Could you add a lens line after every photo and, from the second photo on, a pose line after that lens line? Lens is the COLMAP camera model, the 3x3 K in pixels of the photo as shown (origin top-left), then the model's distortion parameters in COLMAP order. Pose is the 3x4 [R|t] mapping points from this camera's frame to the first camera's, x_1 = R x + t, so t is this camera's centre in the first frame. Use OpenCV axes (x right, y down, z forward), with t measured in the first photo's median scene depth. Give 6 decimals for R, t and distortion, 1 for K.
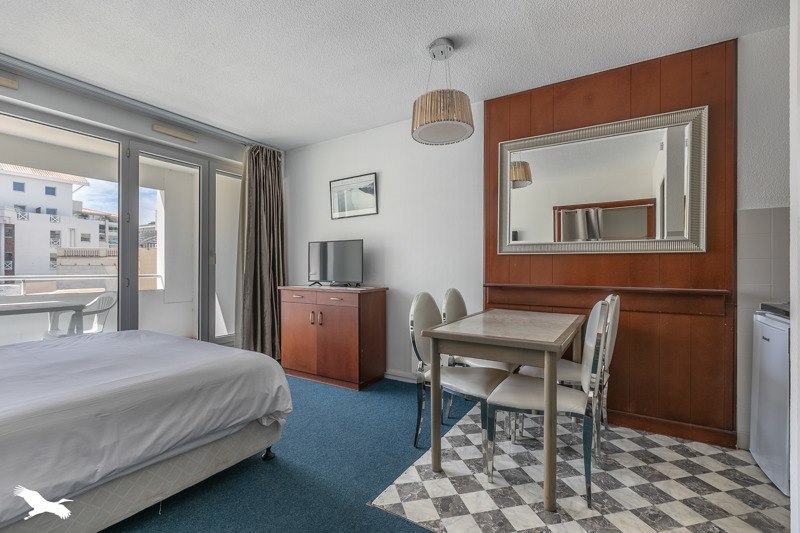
lens RADIAL K [[356.8, 0, 400.0], [0, 356.8, 266.5], [0, 0, 1]] dist [-0.002588, -0.000617]
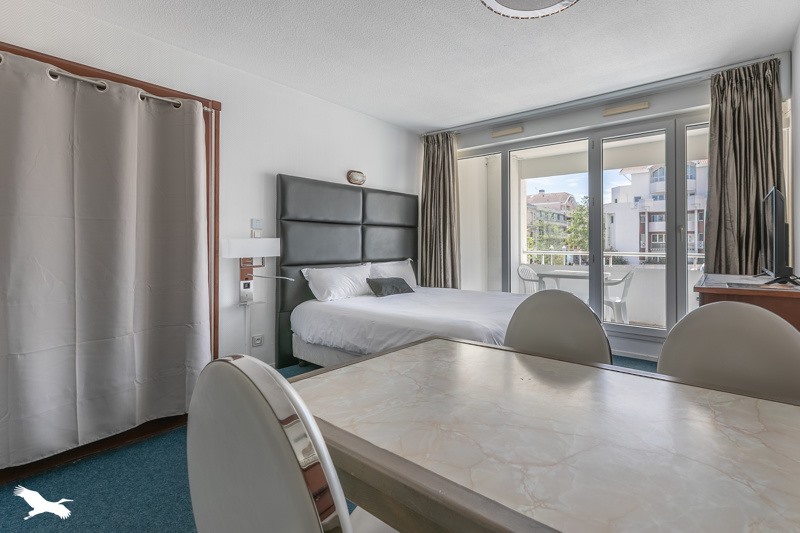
lens RADIAL K [[375.8, 0, 447.5], [0, 375.8, 241.4], [0, 0, 1]] dist [-0.000671, -0.000288]
pose [[-0.084196, -0.013151, -0.996362, 0.493309], [0.000262, 0.999913, -0.013220, 0.005491], [0.996449, -0.001374, -0.084185, 0.680989]]
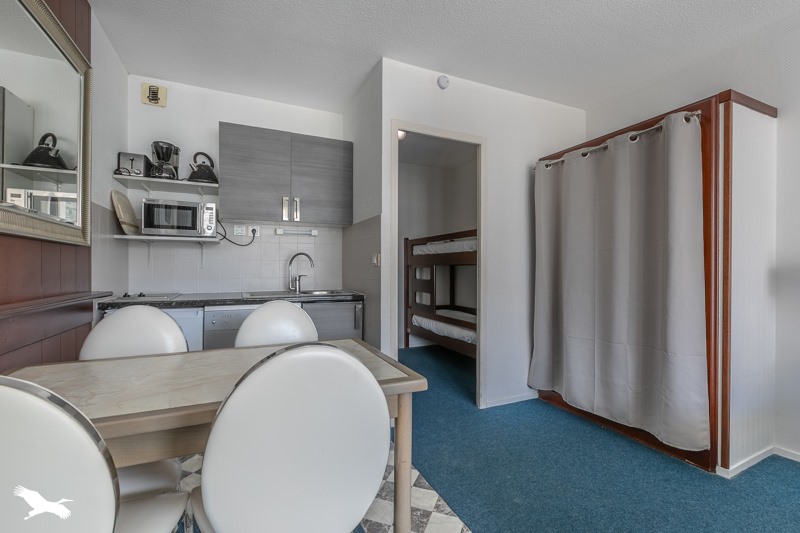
lens RADIAL K [[354.7, 0, 400.7], [0, 354.7, 268.5], [0, 0, 1]] dist [-0.000473, -0.000675]
pose [[-0.834533, -0.006547, 0.550919, -0.131403], [-0.007096, 0.999974, 0.001135, 0.003940], [-0.550912, -0.002963, -0.834558, 0.939565]]
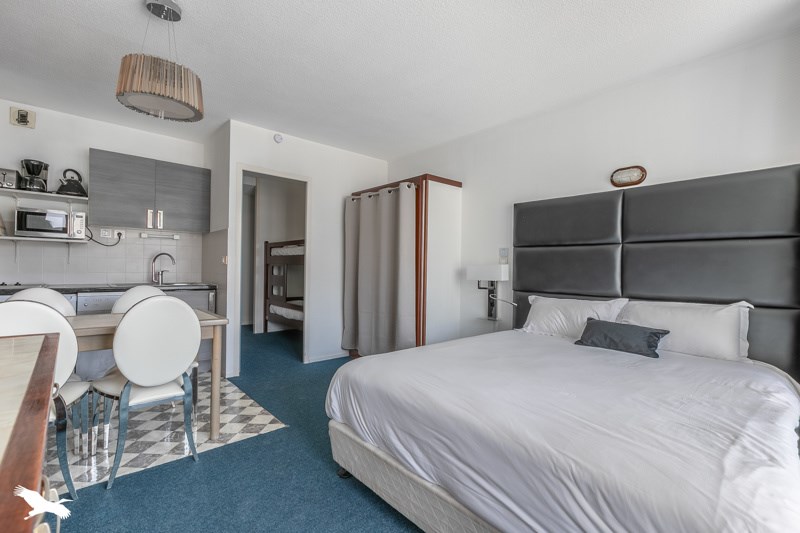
lens RADIAL K [[354.7, 0, 400.7], [0, 354.7, 268.5], [0, 0, 1]] dist [-0.000473, -0.000675]
pose [[-0.961749, -0.019009, 0.273273, -0.502995], [-0.020129, 0.999797, -0.001293, 0.002727], [-0.273193, -0.006744, -0.961936, 1.243431]]
